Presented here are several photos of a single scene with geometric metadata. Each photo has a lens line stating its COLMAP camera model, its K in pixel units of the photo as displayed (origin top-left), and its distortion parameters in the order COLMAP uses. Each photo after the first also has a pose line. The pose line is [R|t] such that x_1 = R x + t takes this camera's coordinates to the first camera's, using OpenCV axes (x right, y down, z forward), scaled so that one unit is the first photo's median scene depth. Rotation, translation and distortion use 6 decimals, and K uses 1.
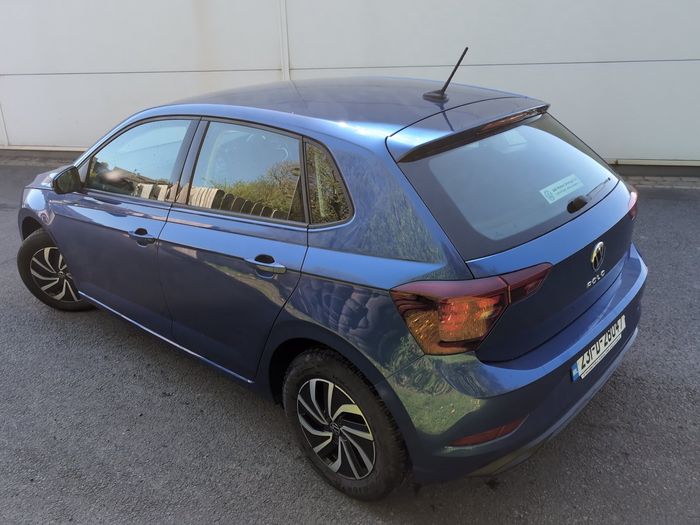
lens RADIAL K [[585.4, 0, 350.0], [0, 585.4, 262.5], [0, 0, 1]] dist [0.006330, -0.005259]
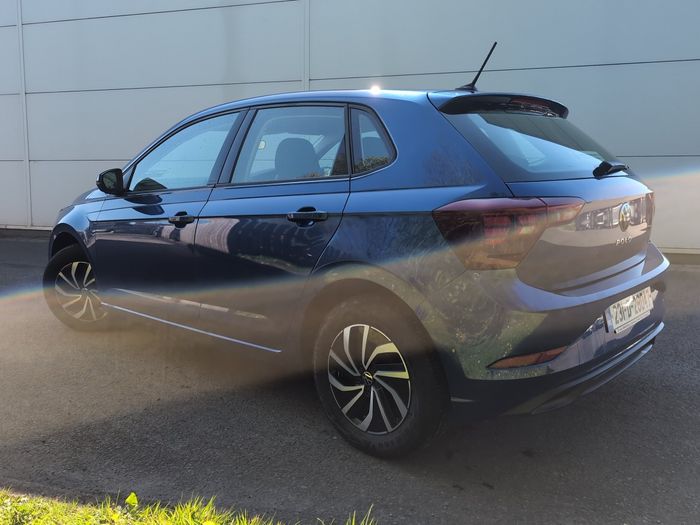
lens RADIAL K [[585.4, 0, 350.0], [0, 585.4, 262.5], [0, 0, 1]] dist [0.006330, -0.005259]
pose [[0.999132, 0.041641, -0.001208, -0.059725], [-0.040825, 0.972973, -0.227281, 0.306231], [-0.008289, 0.227133, 0.973828, -0.000916]]
